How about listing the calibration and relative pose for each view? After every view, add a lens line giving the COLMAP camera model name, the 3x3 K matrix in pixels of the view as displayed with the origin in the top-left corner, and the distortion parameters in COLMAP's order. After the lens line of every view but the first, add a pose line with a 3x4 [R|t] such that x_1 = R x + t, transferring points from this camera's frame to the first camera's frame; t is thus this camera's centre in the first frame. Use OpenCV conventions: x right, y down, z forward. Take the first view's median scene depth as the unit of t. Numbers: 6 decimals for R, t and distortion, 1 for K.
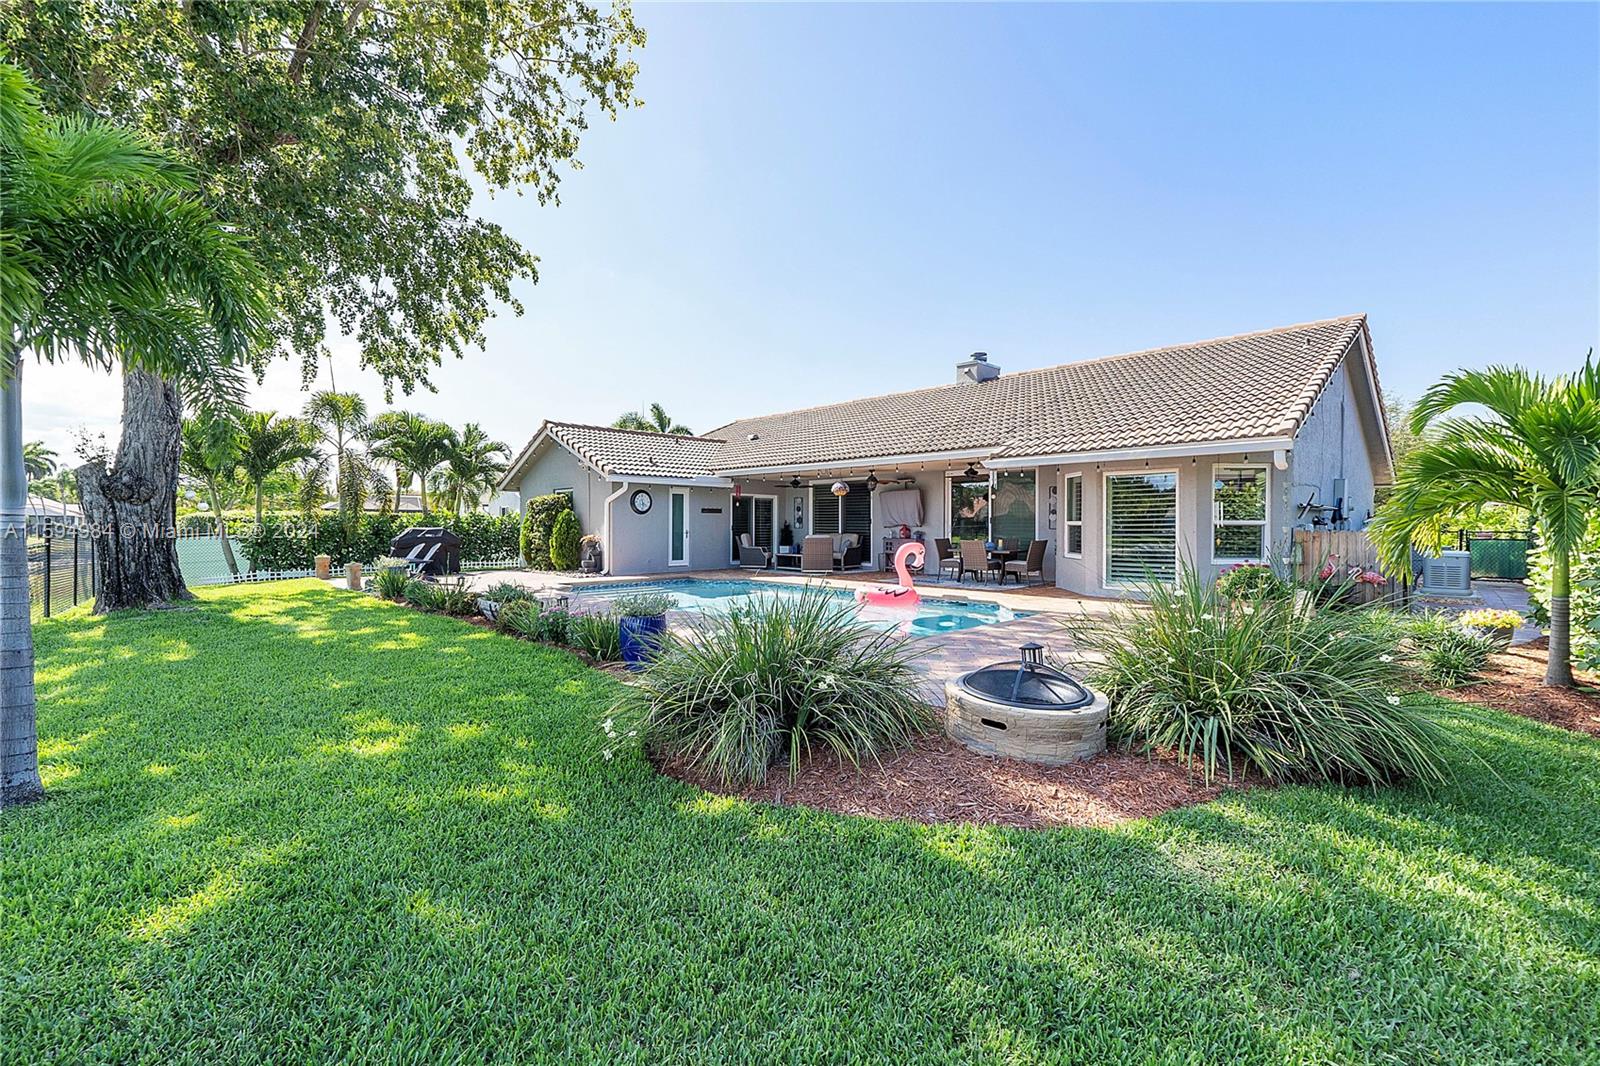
lens RADIAL K [[682.3, 0, 800.0], [0, 682.3, 526.5], [0, 0, 1]] dist [-0.007882, 0.000052]
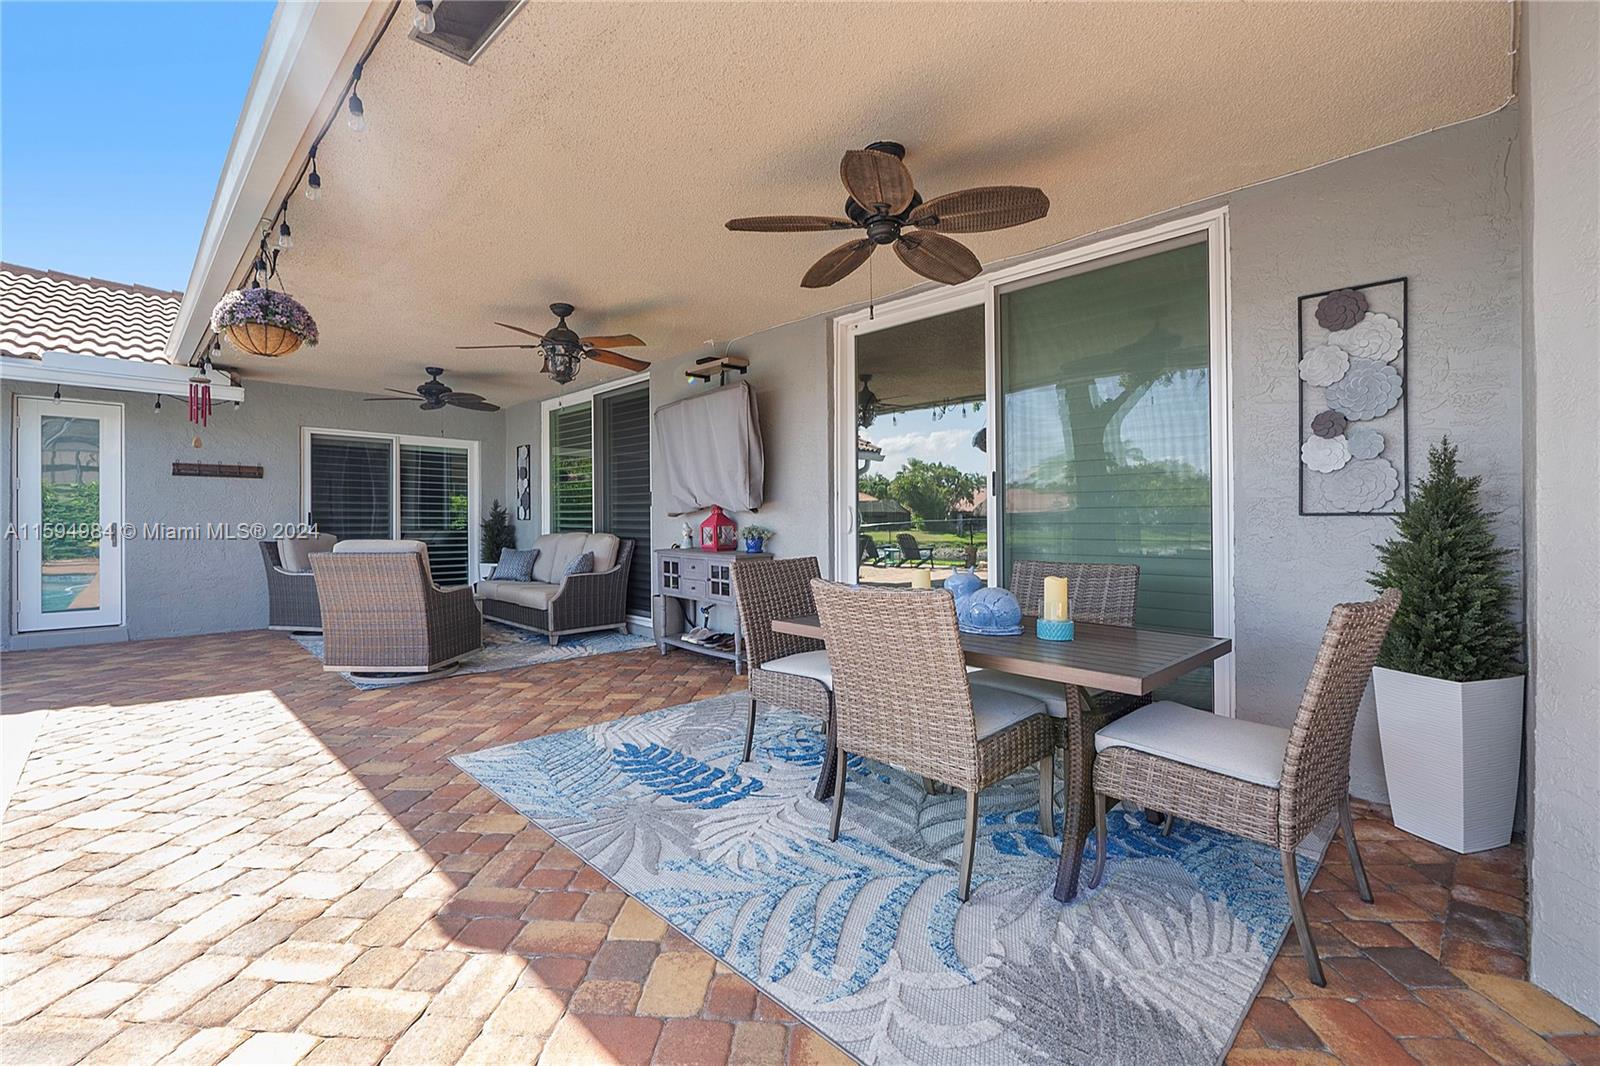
lens RADIAL K [[682.3, 0, 800.0], [0, 682.3, 526.5], [0, 0, 1]] dist [-0.007882, 0.000052]
pose [[0.999991, 0.001762, -0.003864, 0.182225], [-0.001741, 0.999983, 0.005505, 0.004467], [0.003874, -0.005499, 0.999977, 0.652800]]
